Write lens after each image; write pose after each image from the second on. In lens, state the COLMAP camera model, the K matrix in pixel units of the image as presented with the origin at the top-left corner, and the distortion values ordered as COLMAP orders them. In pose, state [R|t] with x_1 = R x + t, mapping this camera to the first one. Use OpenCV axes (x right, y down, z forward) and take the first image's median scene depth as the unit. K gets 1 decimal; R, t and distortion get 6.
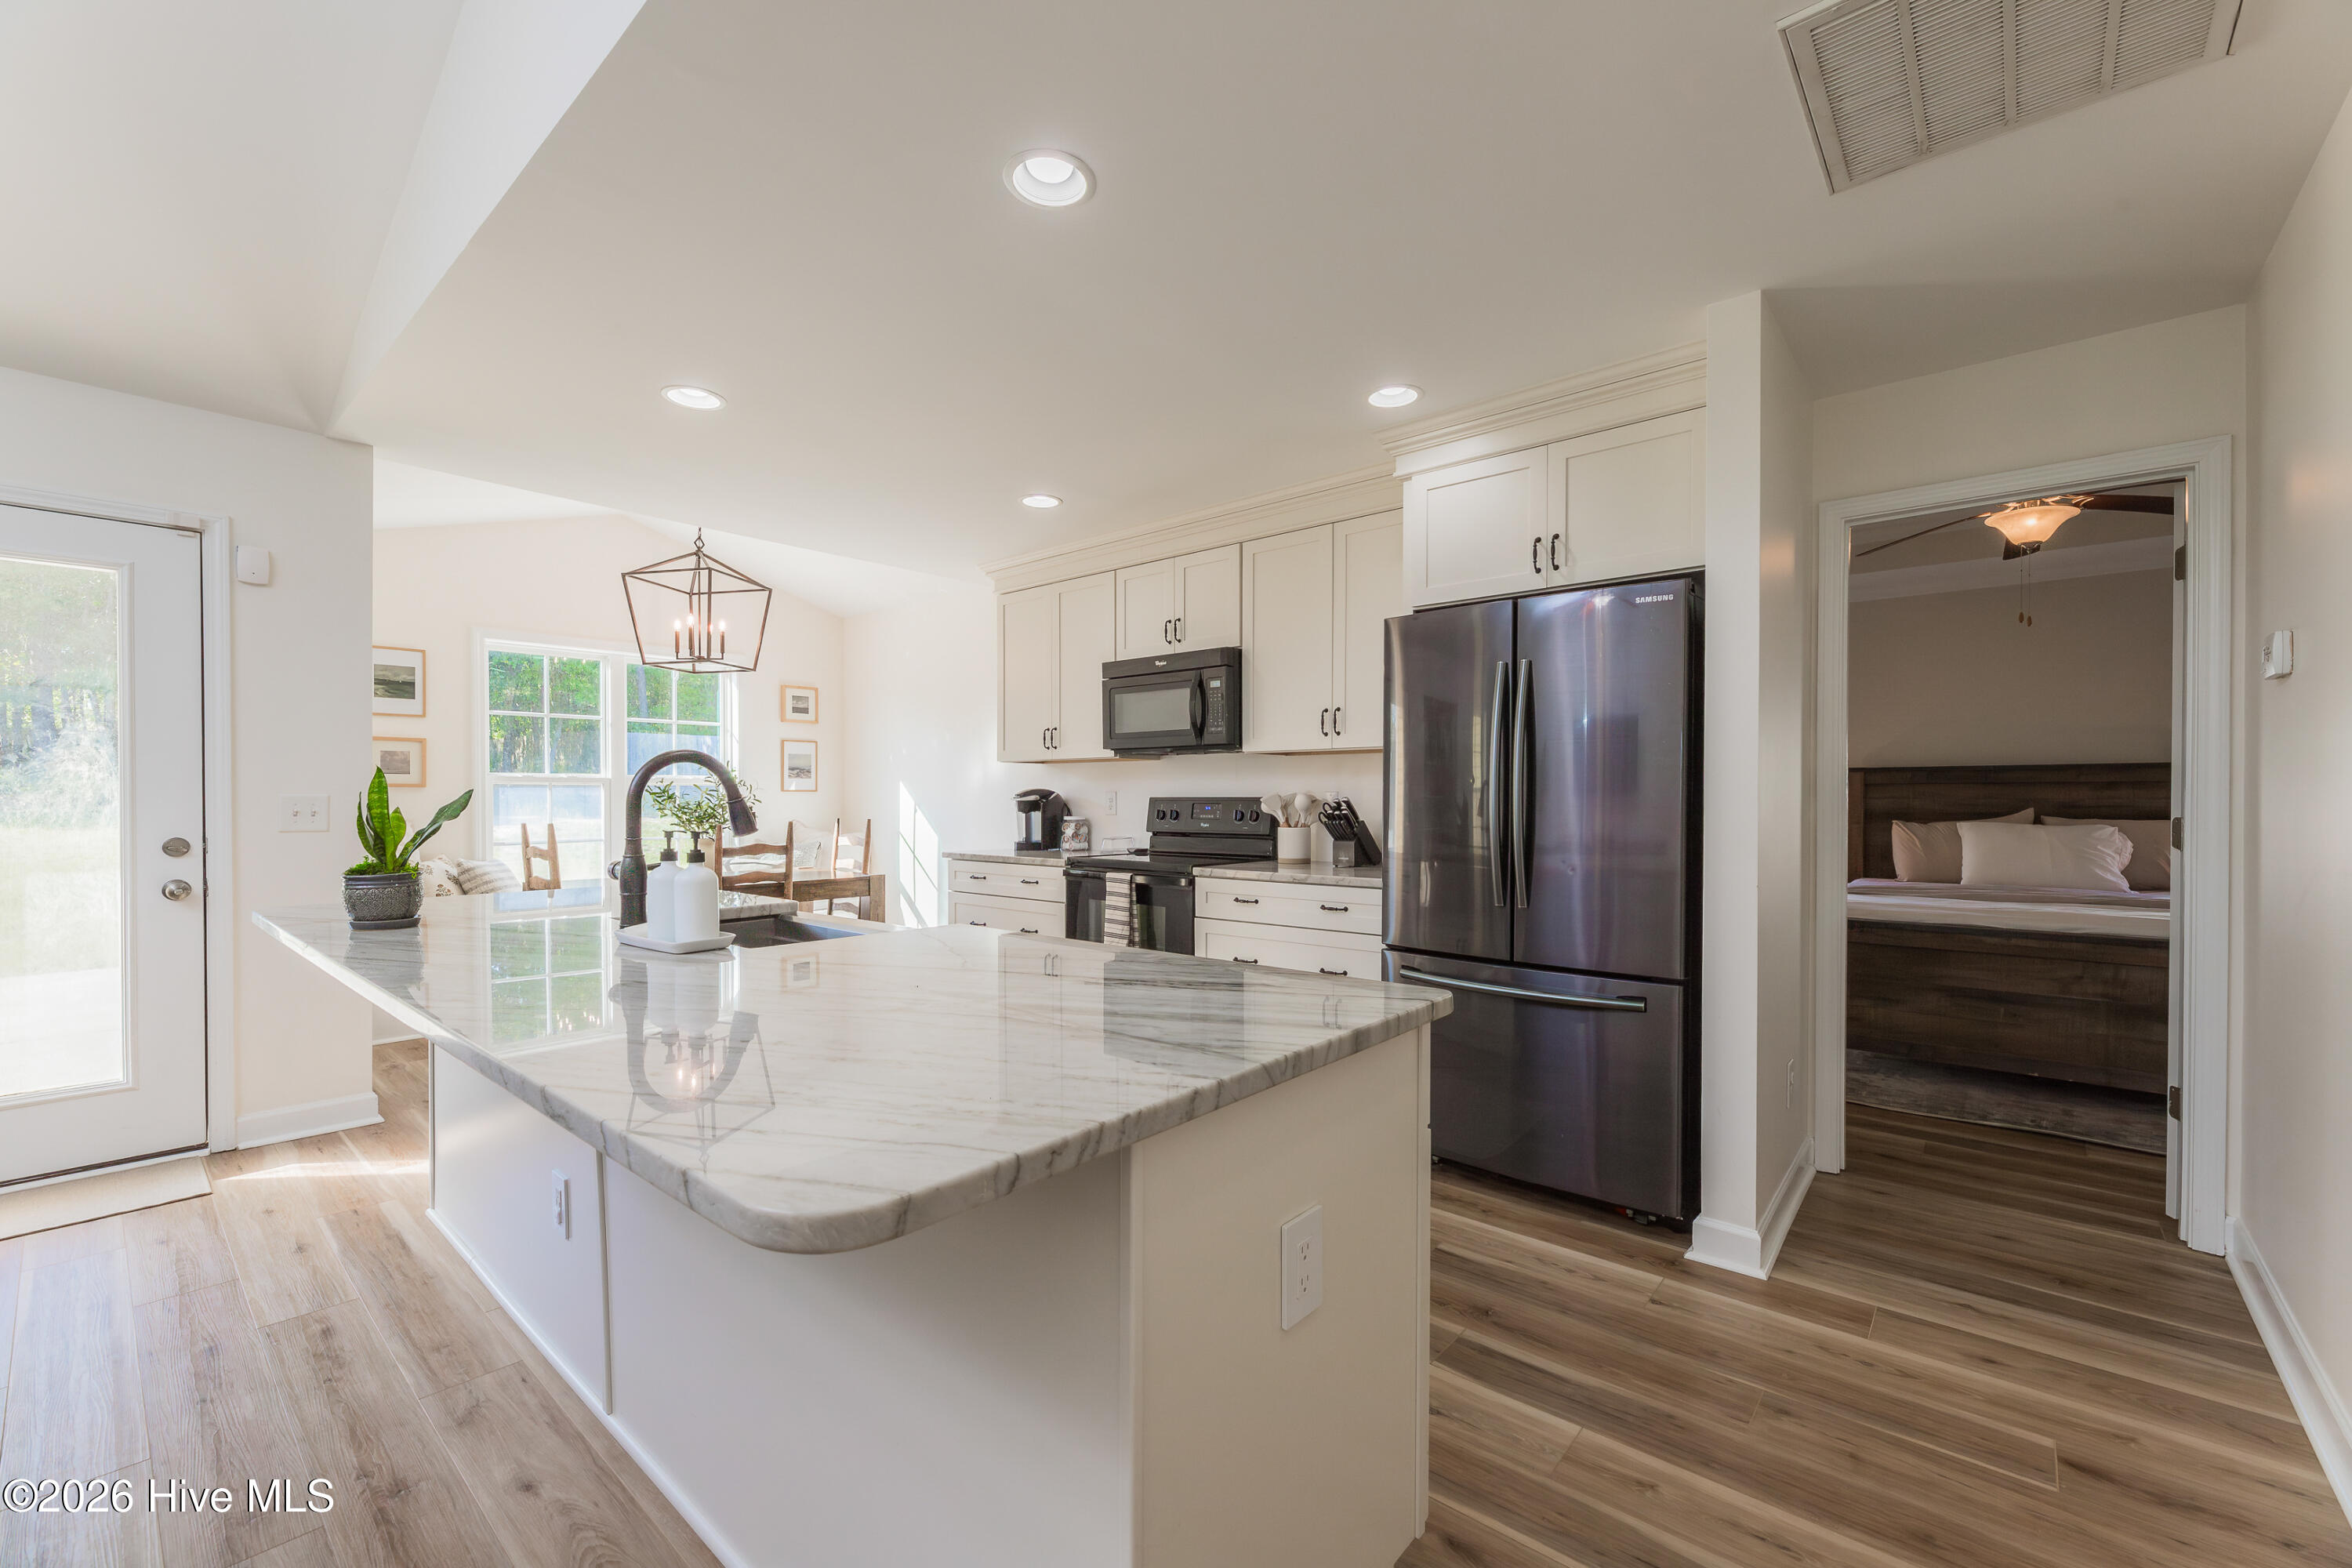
lens RADIAL K [[959.9, 0, 1185.6], [0, 959.9, 810.7], [0, 0, 1]] dist [0.002782, 0.000429]
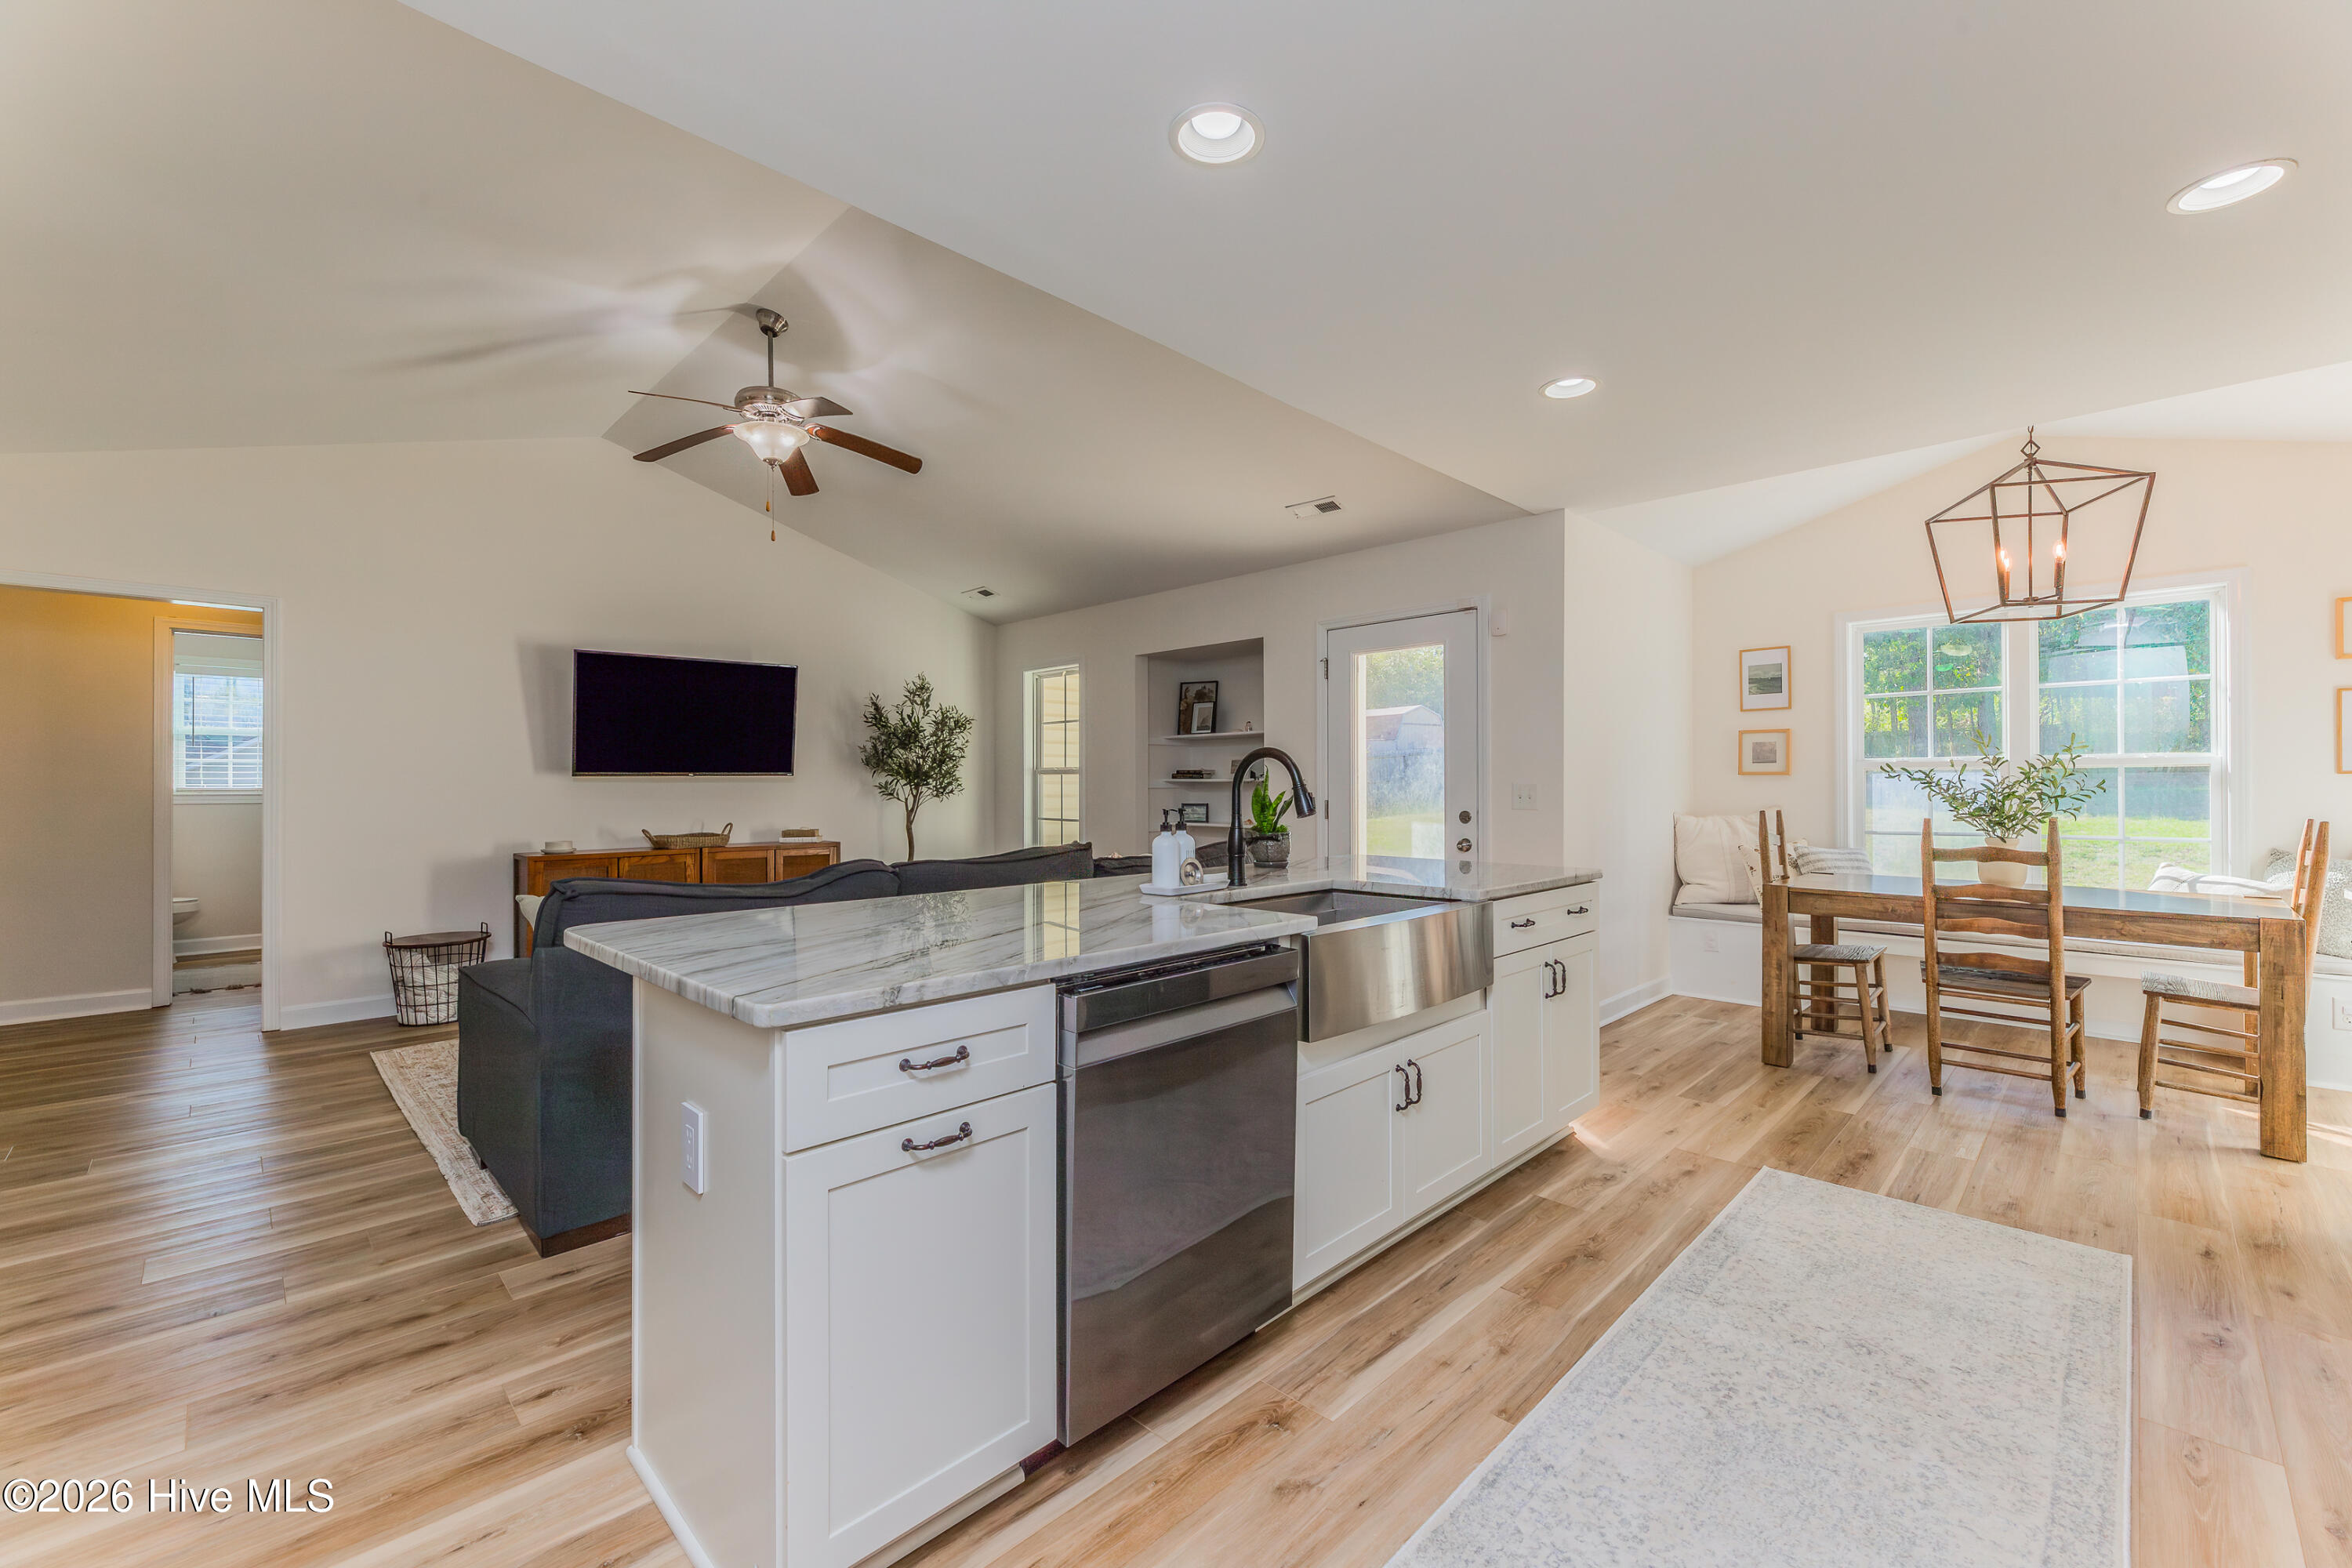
lens RADIAL K [[959.9, 0, 1181.0], [0, 959.9, 785.5], [0, 0, 1]] dist [0.002782, 0.000429]
pose [[-0.071215, -0.000147, -0.997461, 0.356090], [-0.011030, 0.999939, 0.000640, -0.006224], [0.997400, 0.011047, -0.071212, 0.449166]]
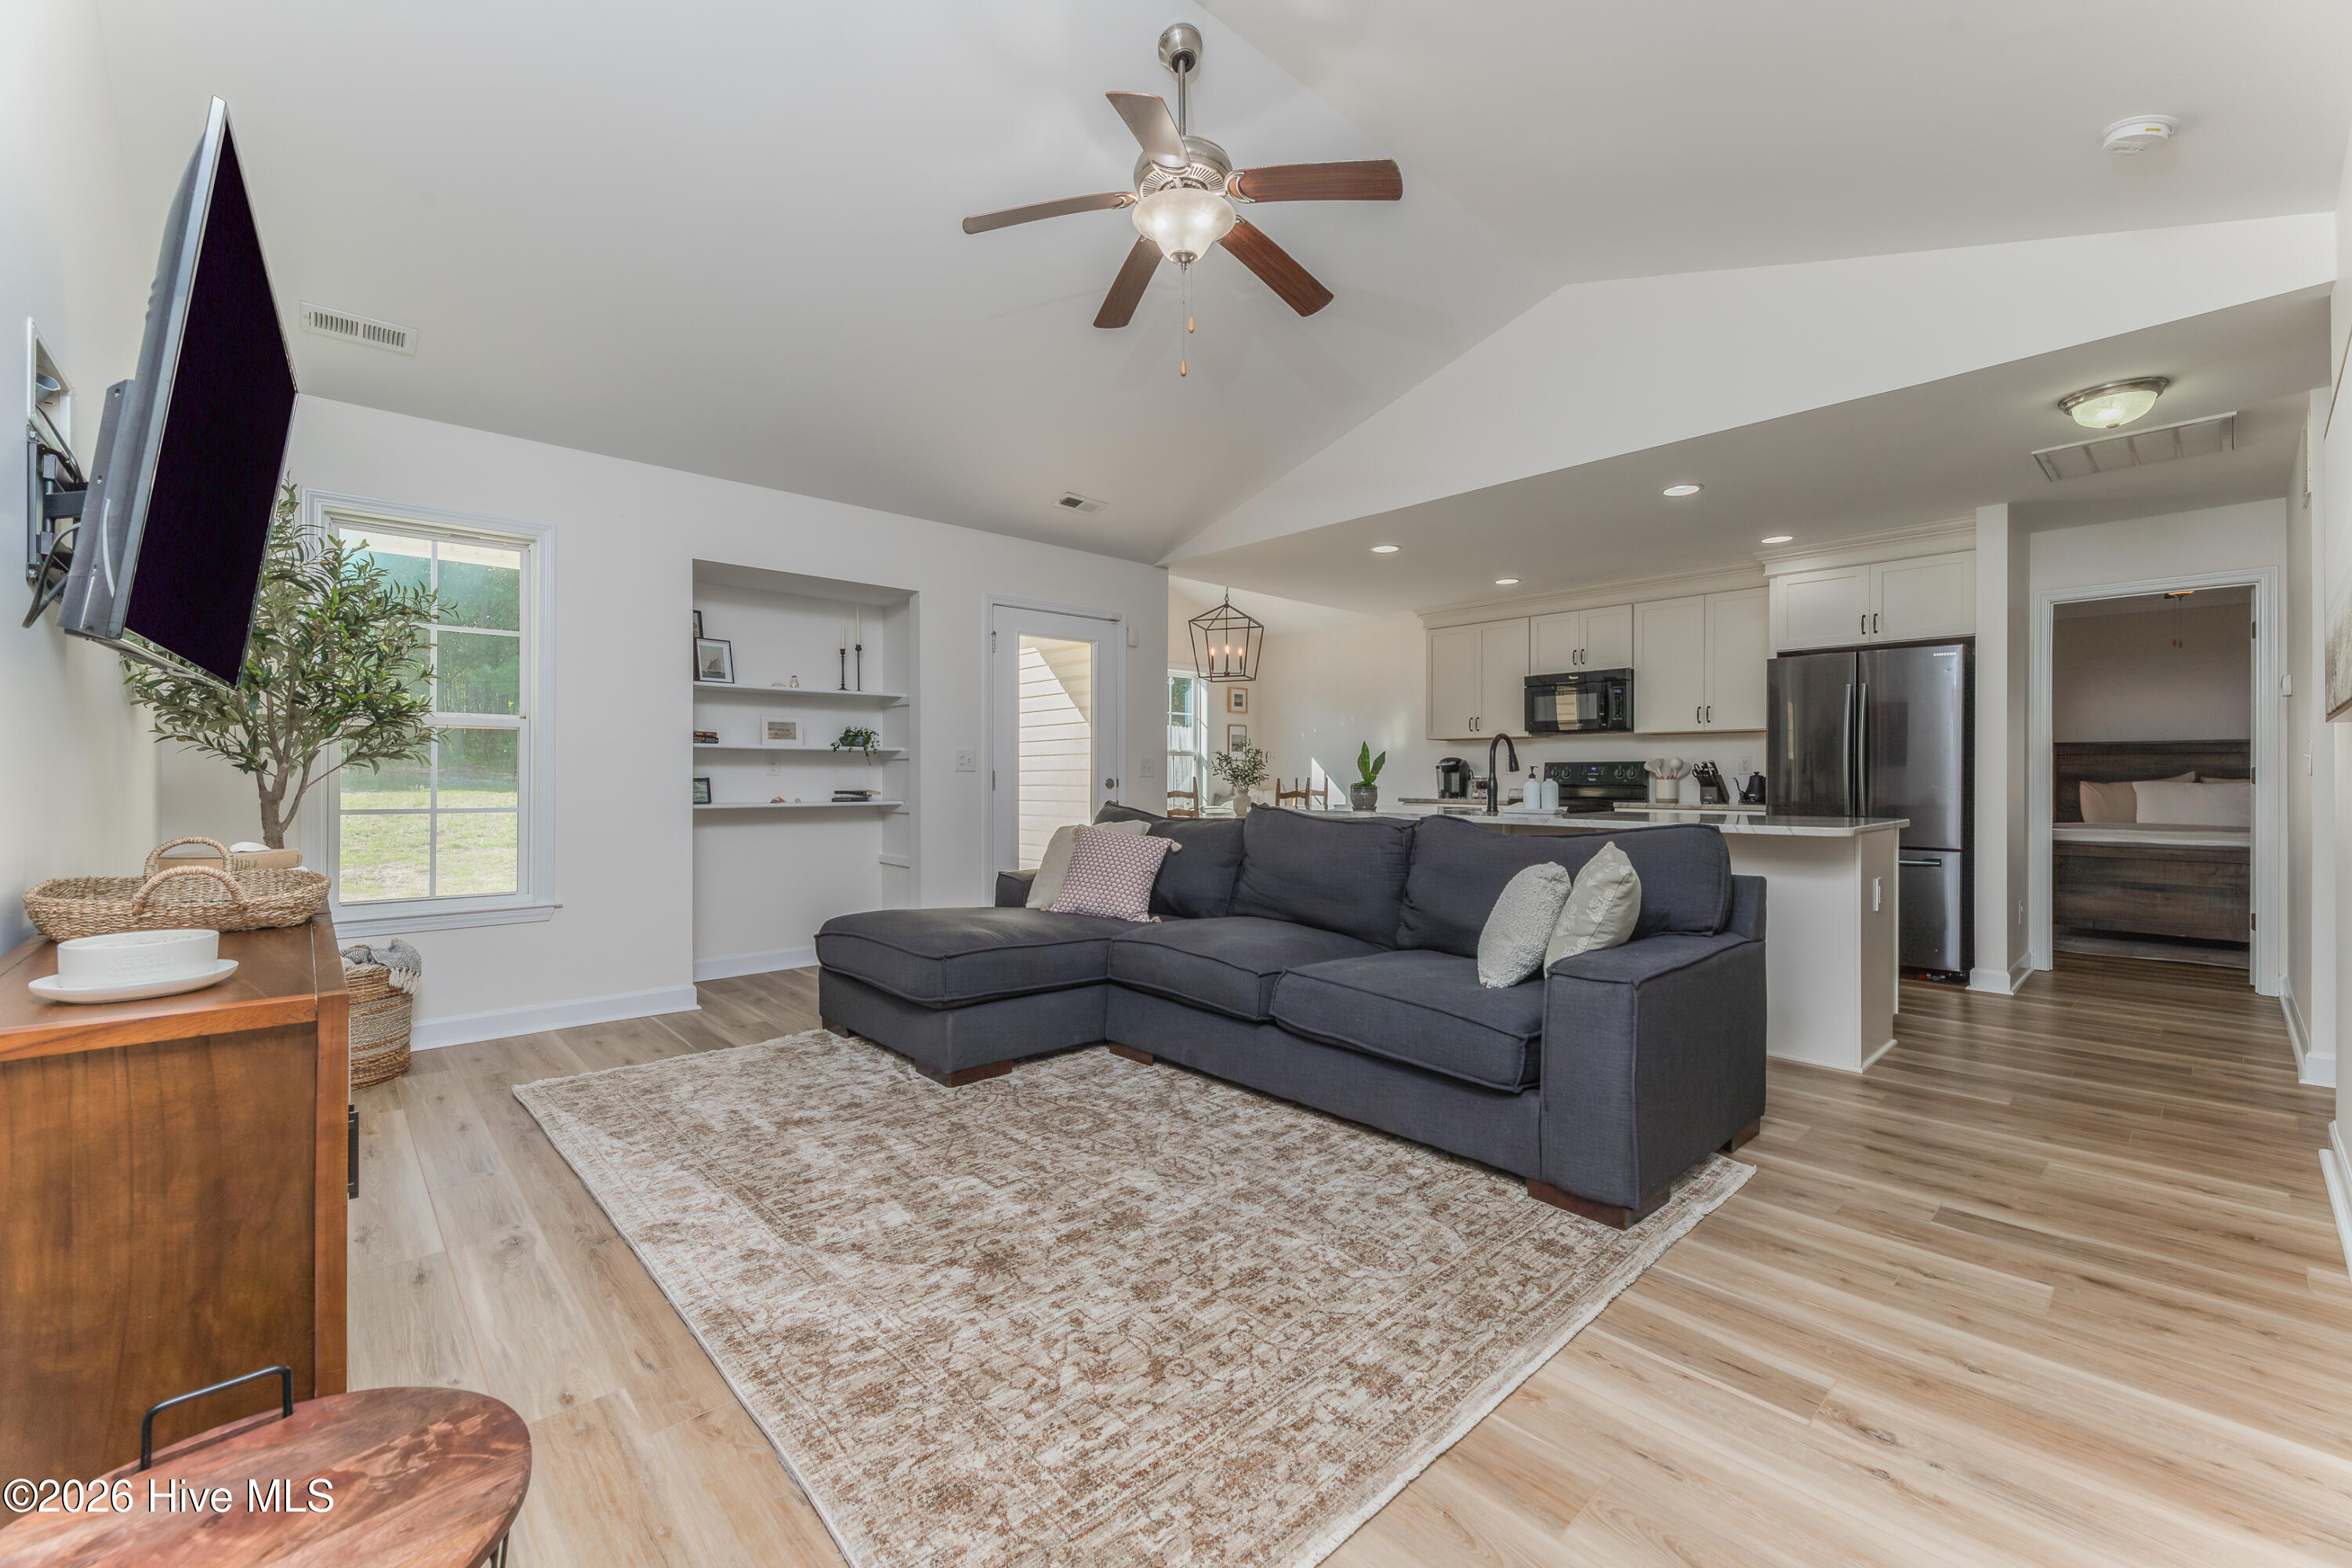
lens RADIAL K [[959.9, 0, 1184.8], [0, 959.9, 777.9], [0, 0, 1]] dist [0.002782, 0.000429]
pose [[0.993551, 0.001952, -0.113370, -0.467411], [-0.003196, 0.999937, -0.010795, 0.031749], [0.113342, 0.011088, 0.993494, -0.627470]]
